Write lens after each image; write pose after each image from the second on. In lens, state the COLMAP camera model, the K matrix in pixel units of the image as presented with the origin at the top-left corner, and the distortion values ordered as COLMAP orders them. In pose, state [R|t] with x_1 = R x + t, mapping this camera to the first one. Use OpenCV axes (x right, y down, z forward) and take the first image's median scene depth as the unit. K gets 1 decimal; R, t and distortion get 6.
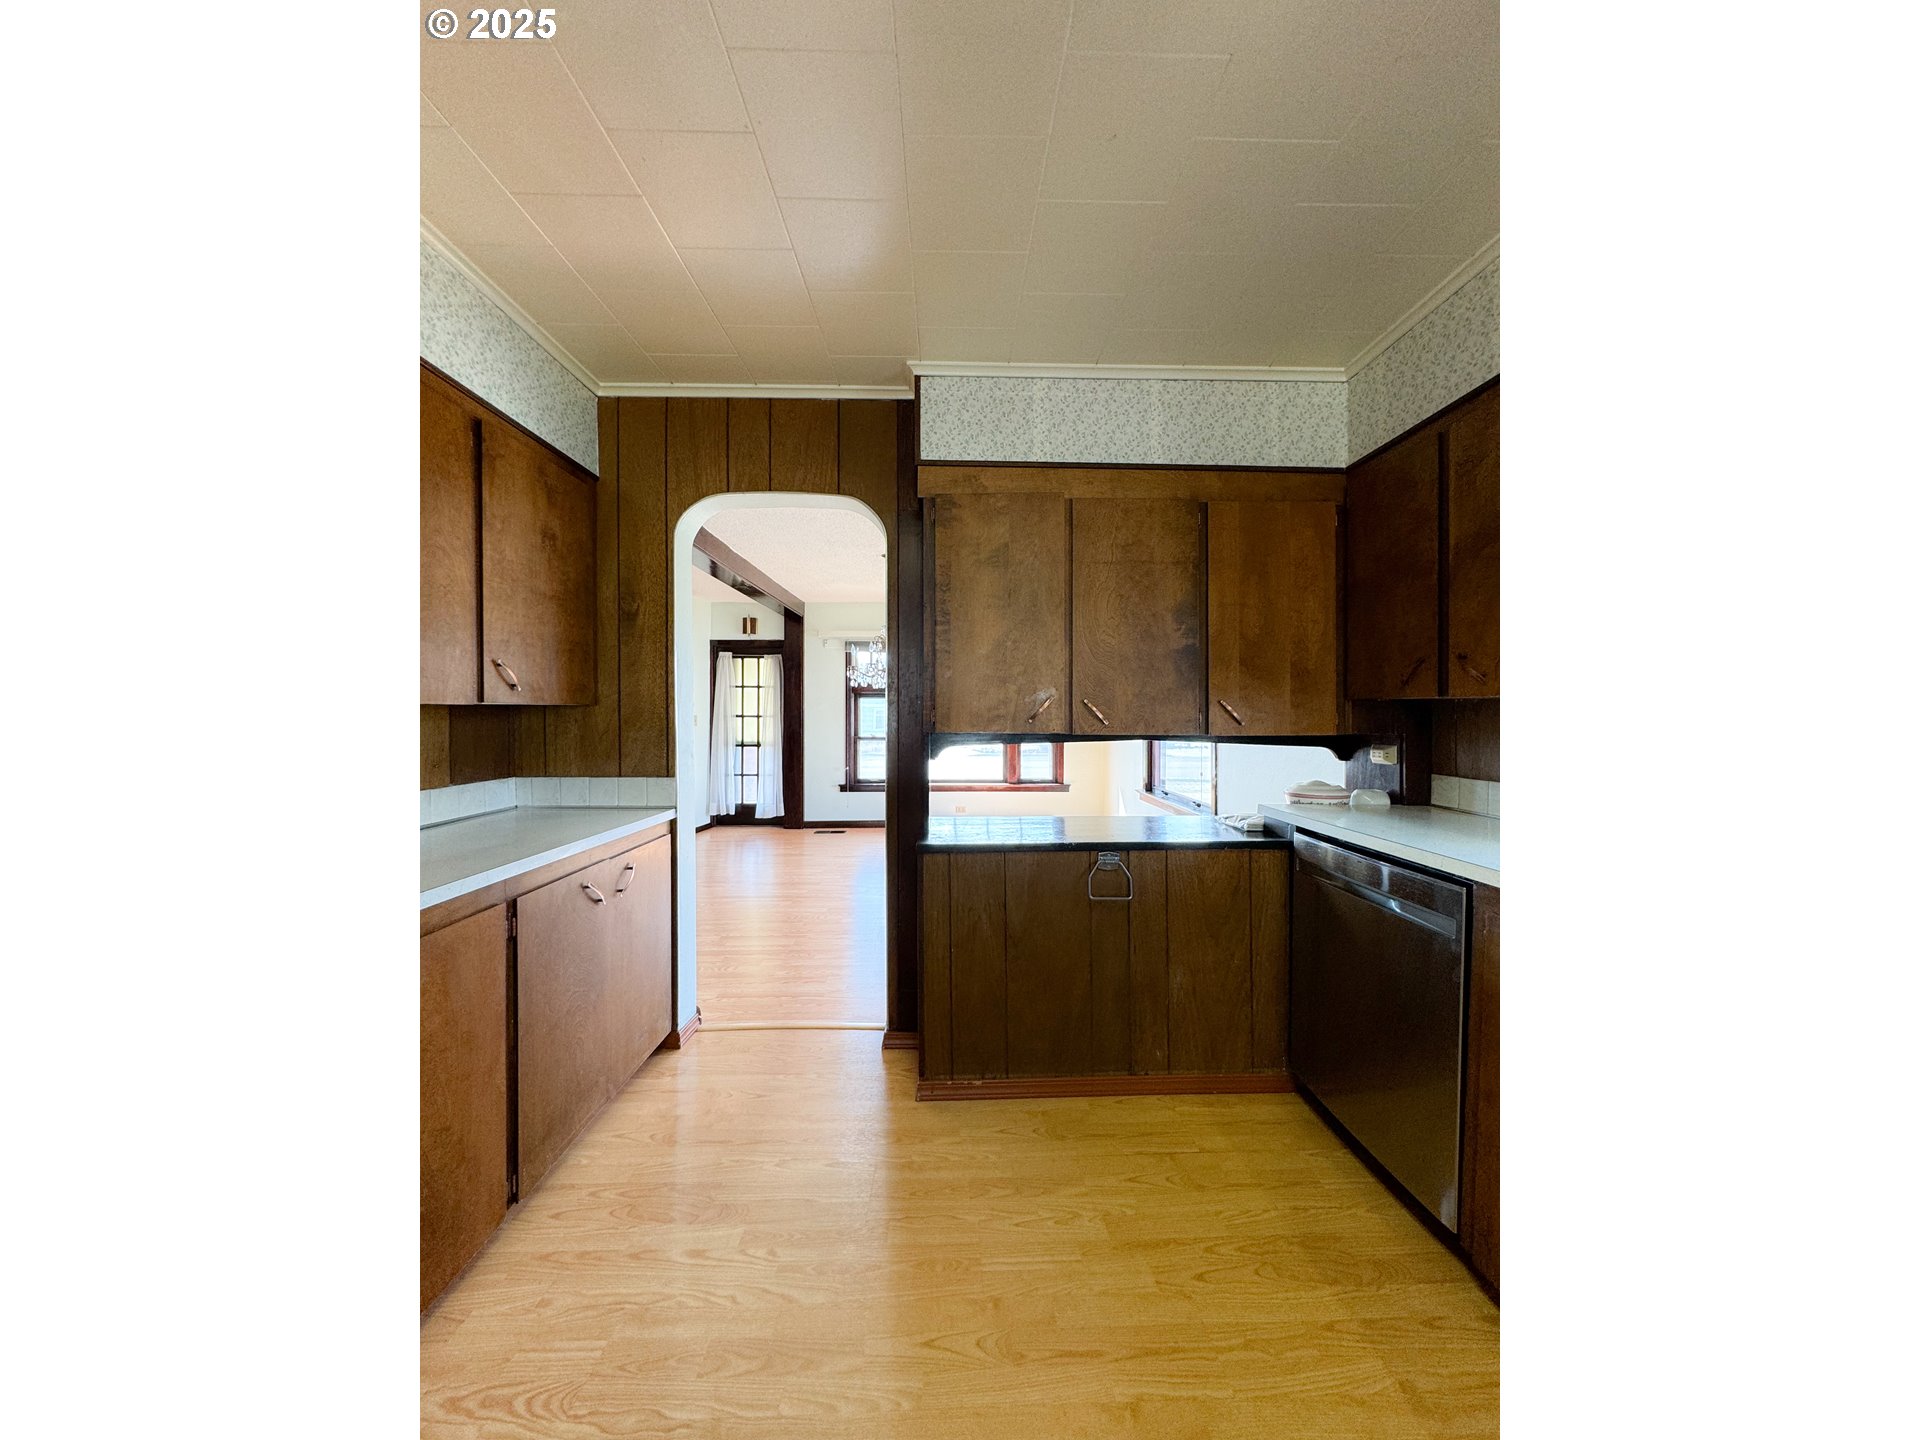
lens RADIAL K [[578.8, 0, 960.0], [0, 578.8, 720.0], [0, 0, 1]] dist [-0.000173, 0.000004]
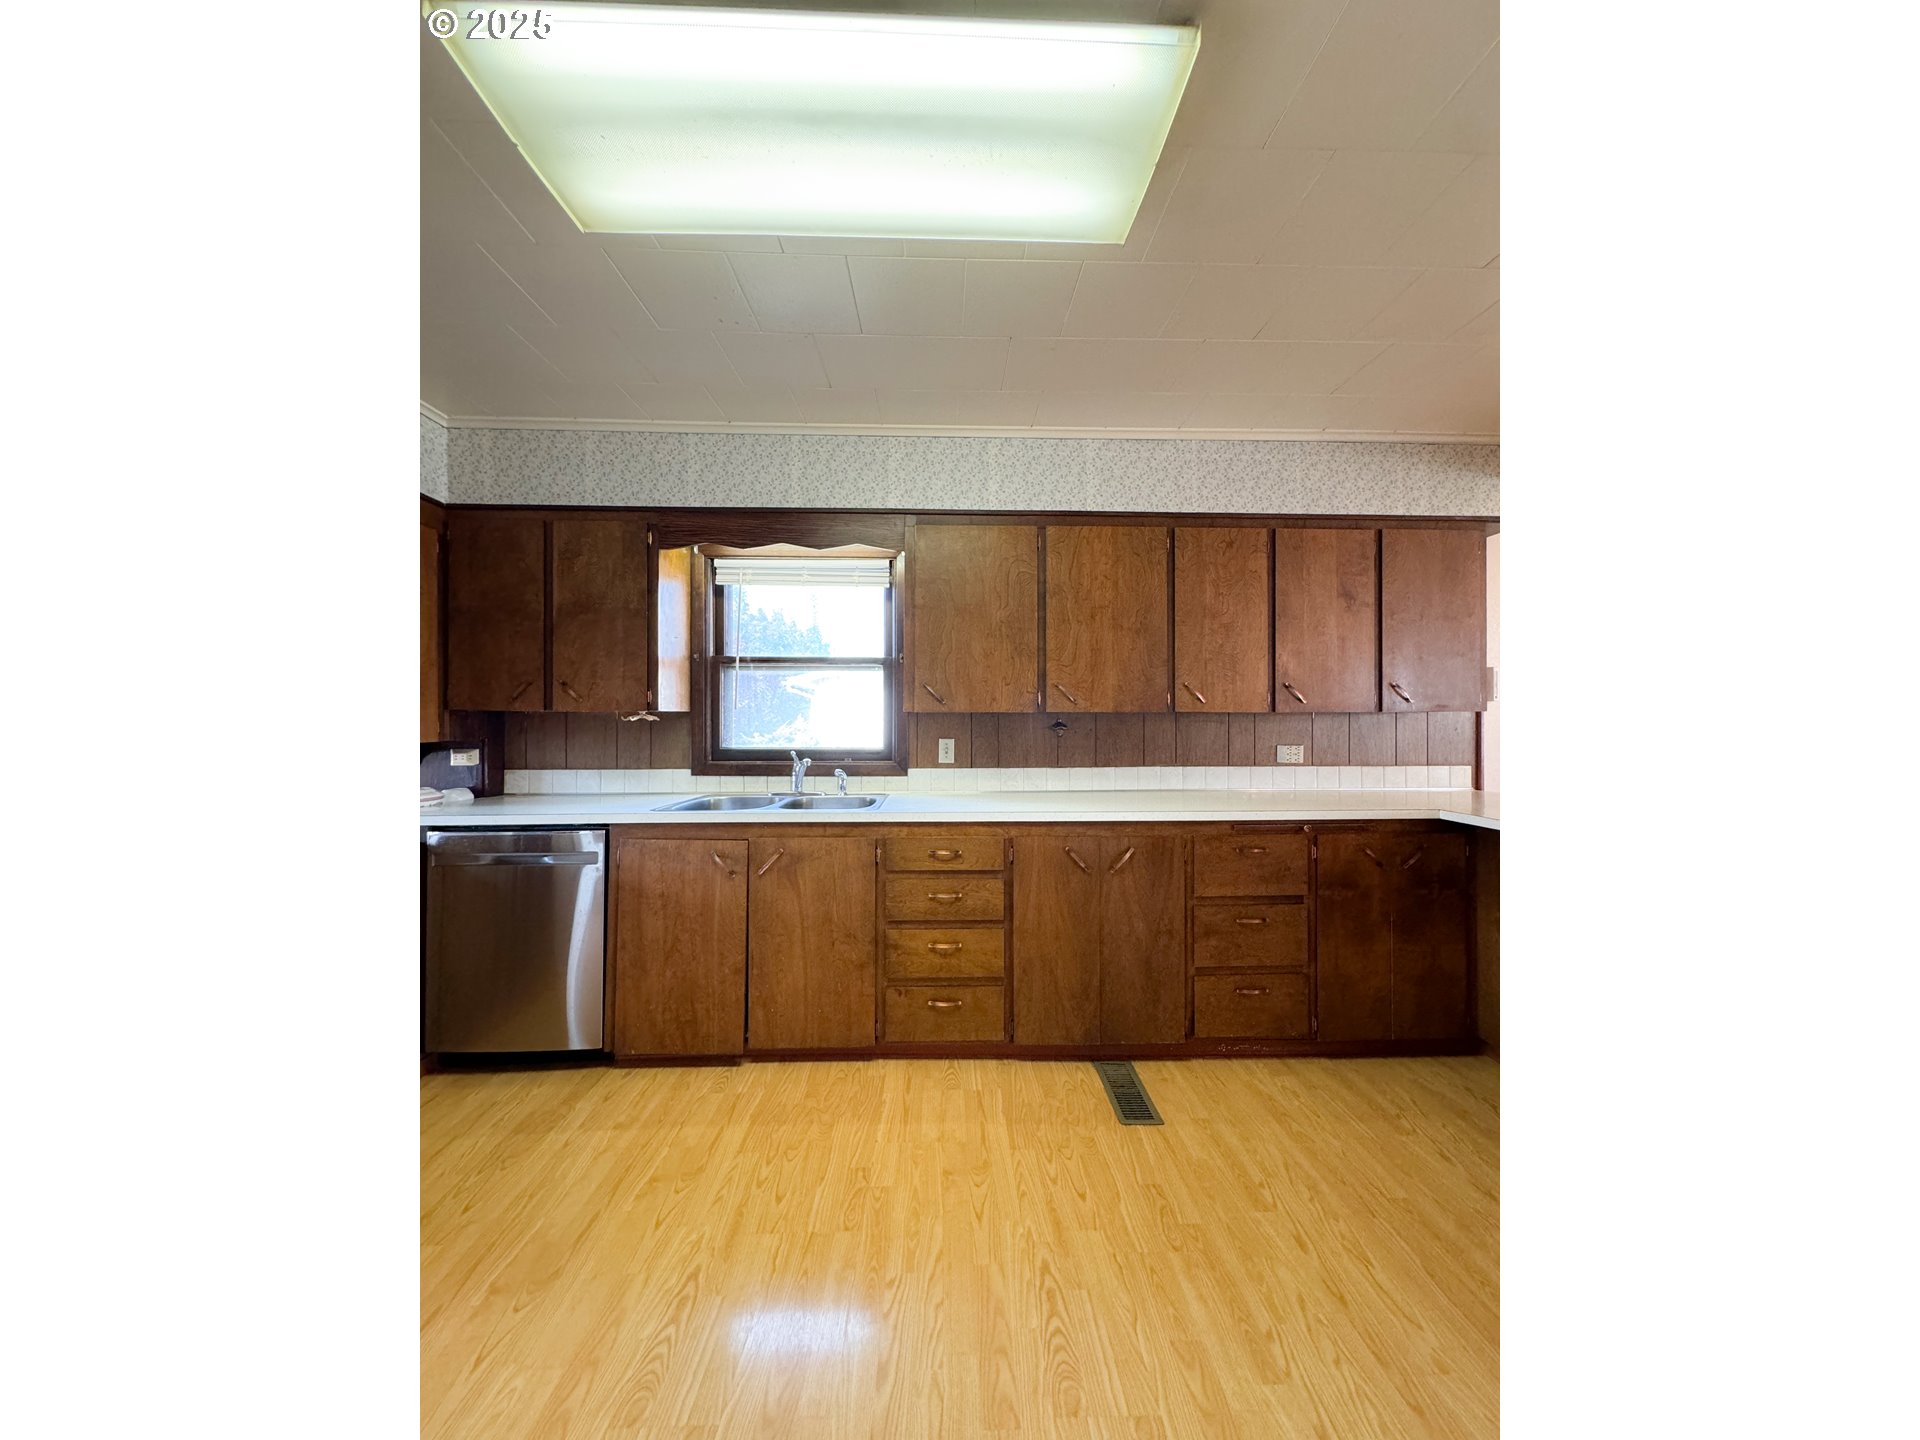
lens RADIAL K [[578.8, 0, 960.0], [0, 578.8, 720.0], [0, 0, 1]] dist [-0.000173, 0.000004]
pose [[-0.013324, 0.009121, 0.999870, -0.502588], [0.004880, 0.999947, -0.009056, 0.000938], [-0.999899, 0.004759, -0.013368, 0.016114]]
